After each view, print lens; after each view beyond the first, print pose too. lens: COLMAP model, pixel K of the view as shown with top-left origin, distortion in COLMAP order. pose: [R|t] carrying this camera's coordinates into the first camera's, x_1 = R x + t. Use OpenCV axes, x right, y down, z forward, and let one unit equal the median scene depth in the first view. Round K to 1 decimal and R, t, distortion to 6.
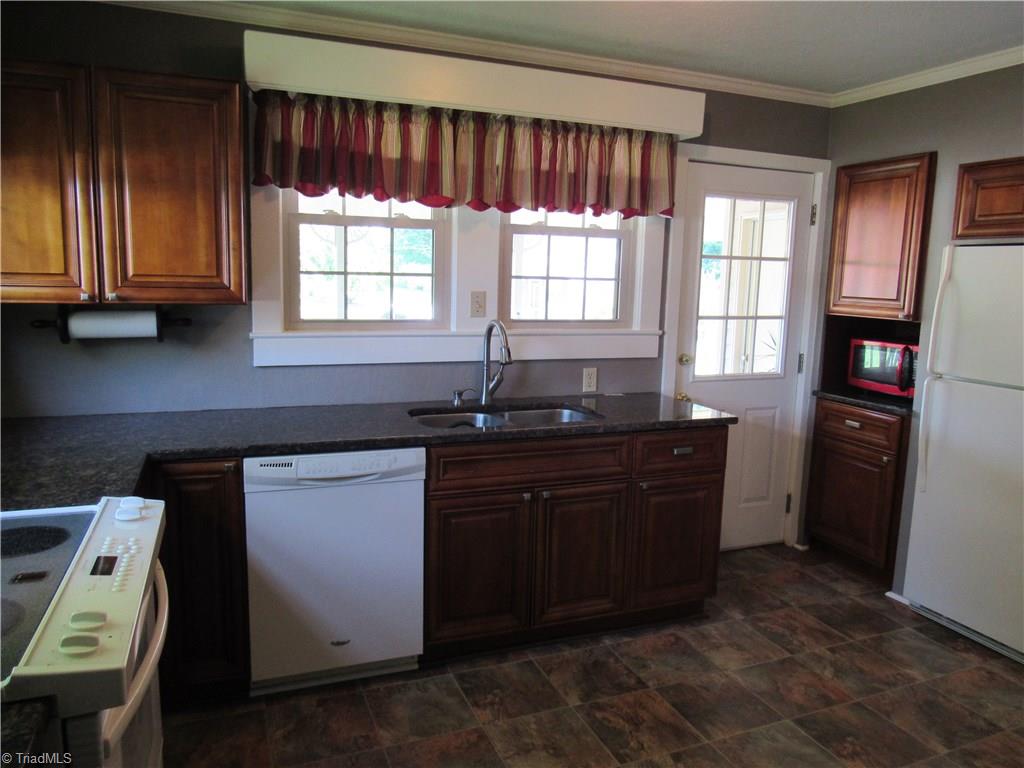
lens RADIAL K [[732.5, 0, 520.1], [0, 732.5, 376.6], [0, 0, 1]] dist [-0.028405, 0.008005]
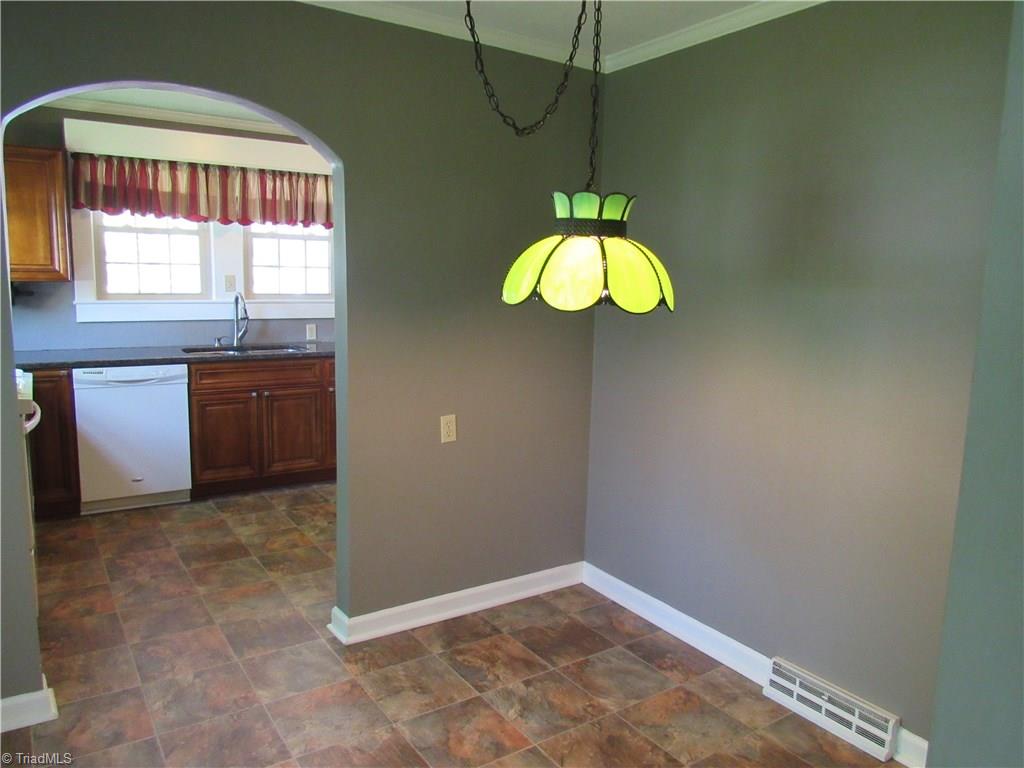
lens RADIAL K [[732.5, 0, 518.7], [0, 732.5, 382.6], [0, 0, 1]] dist [-0.028405, 0.008005]
pose [[0.980597, -0.029406, 0.193816, 0.274301], [0.026666, 0.999504, 0.016733, 0.119690], [-0.194212, -0.011240, 0.980895, -0.754335]]
